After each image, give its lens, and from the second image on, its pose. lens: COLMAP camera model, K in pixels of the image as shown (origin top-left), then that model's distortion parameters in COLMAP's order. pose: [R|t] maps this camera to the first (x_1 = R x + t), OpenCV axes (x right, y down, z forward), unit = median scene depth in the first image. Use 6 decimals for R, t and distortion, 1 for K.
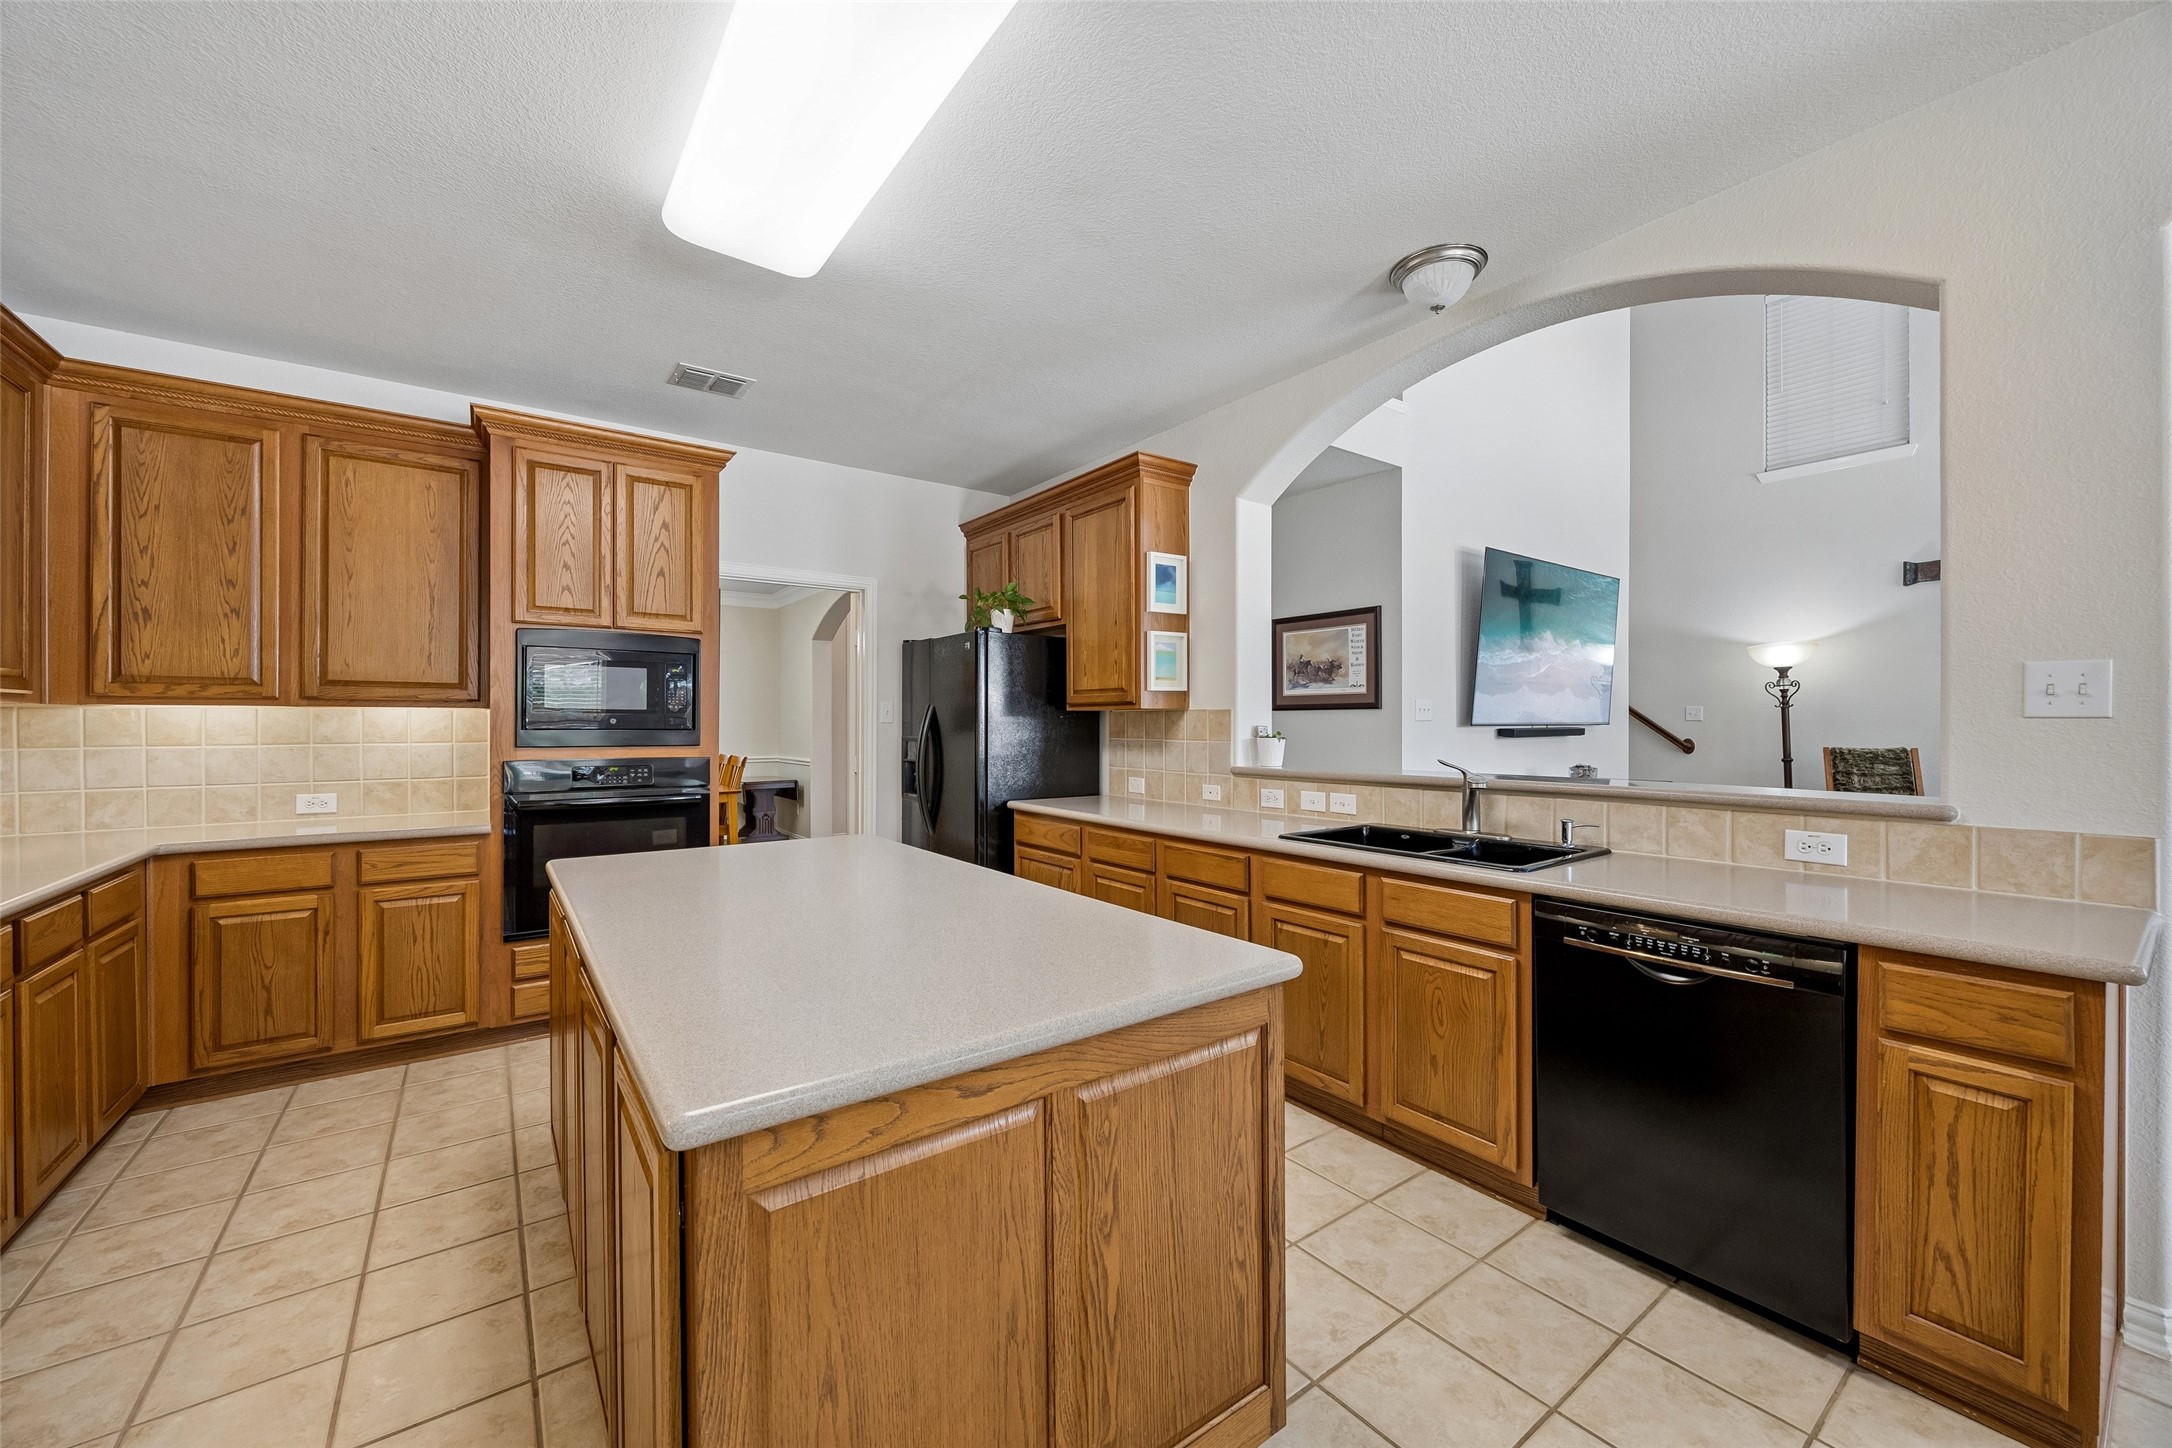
lens RADIAL K [[832.1, 0, 1087.5], [0, 832.1, 721.0], [0, 0, 1]] dist [-0.001077, -0.000160]
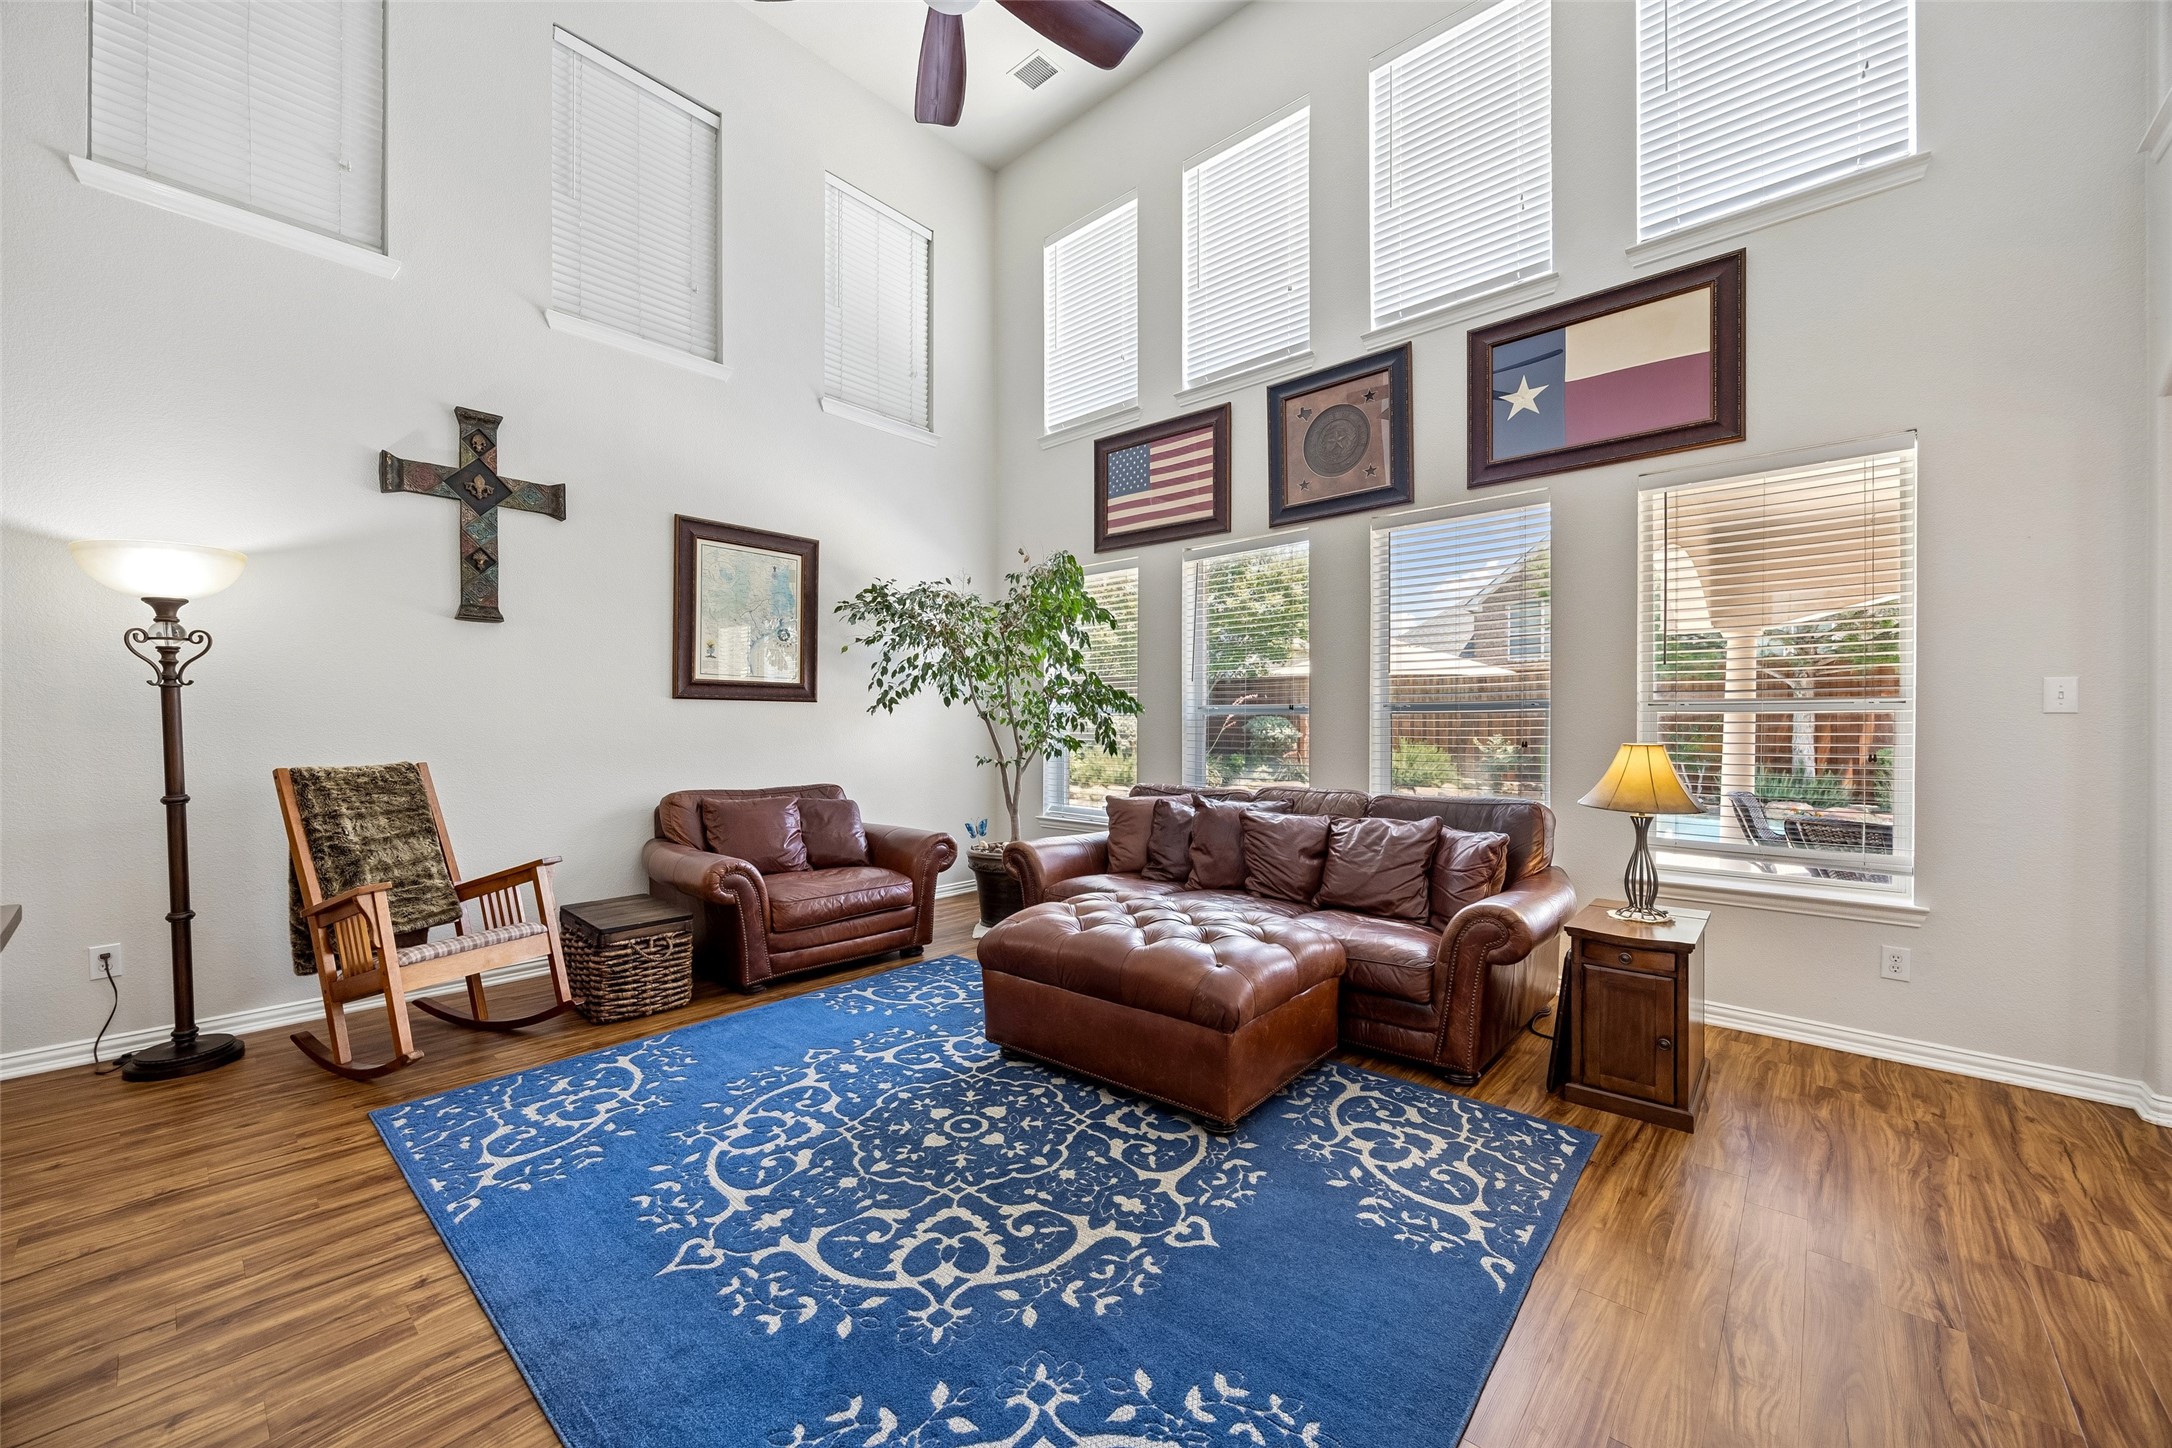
lens RADIAL K [[832.1, 0, 1087.5], [0, 832.1, 721.0], [0, 0, 1]] dist [-0.001077, -0.000160]
pose [[-0.205376, 0.005298, 0.978669, 0.558775], [-0.003825, 0.999973, -0.006216, 0.007962], [-0.978676, -0.005020, -0.205350, 1.184268]]
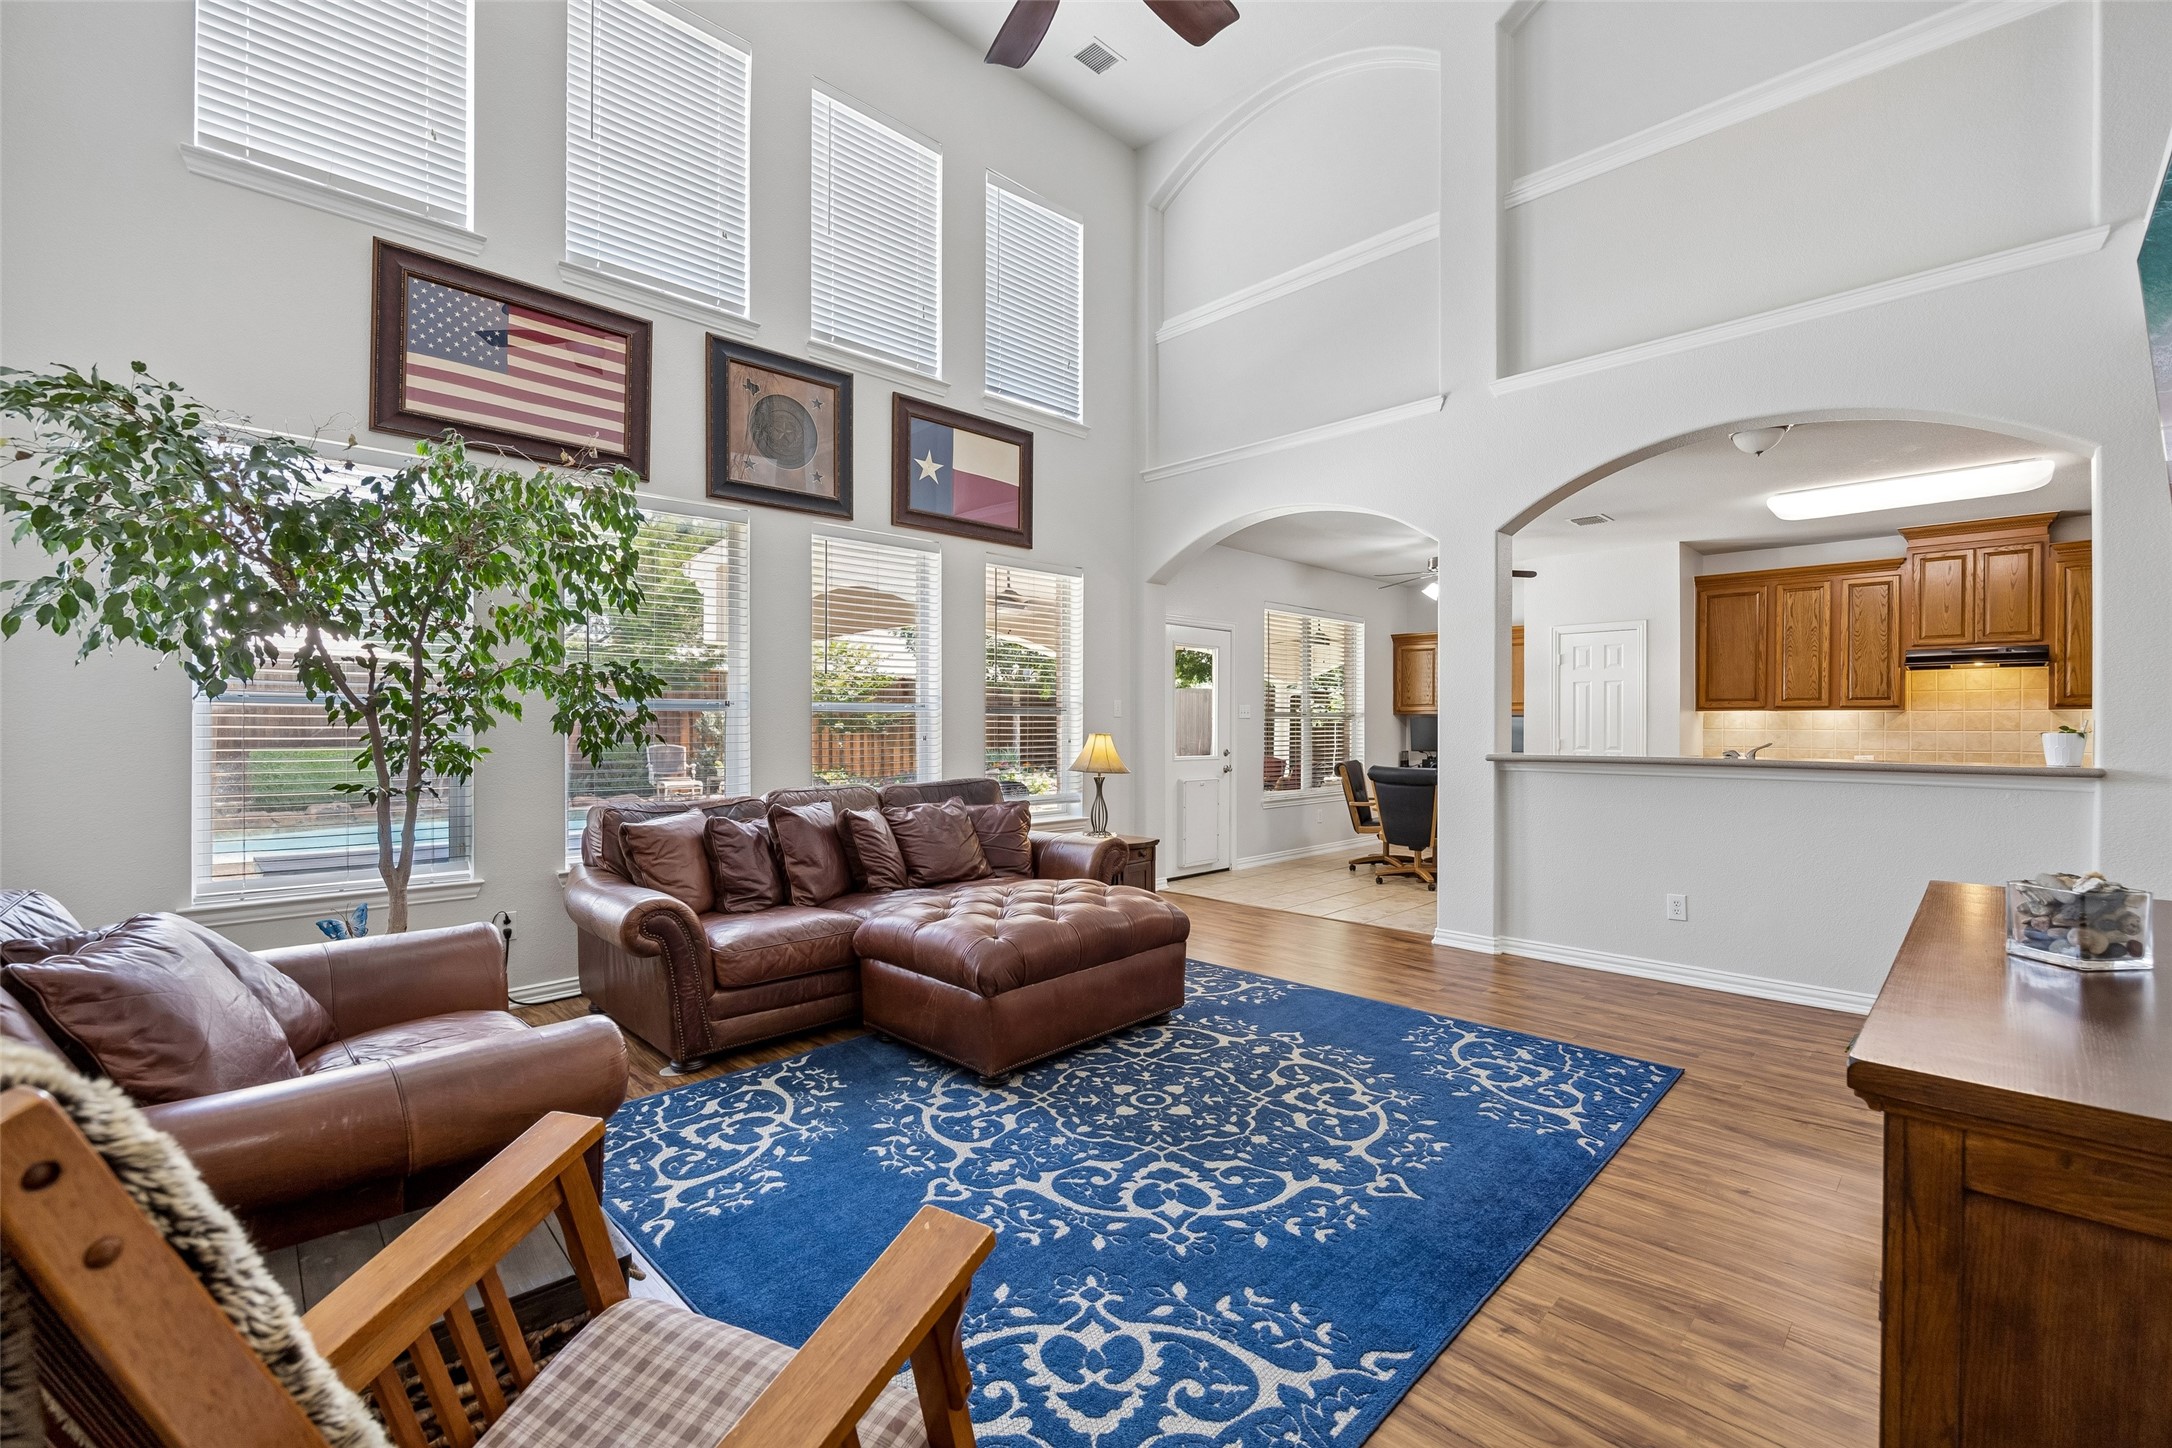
lens RADIAL K [[921.5, 0, 1086.0], [0, 921.5, 724.0], [0, 0, 1]] dist [-0.009789, 0.000049]
pose [[-0.989431, 0.003015, -0.144974, 1.556541], [0.003145, 0.999995, -0.000666, 0.008302], [0.144971, -0.001115, -0.989435, 2.044491]]
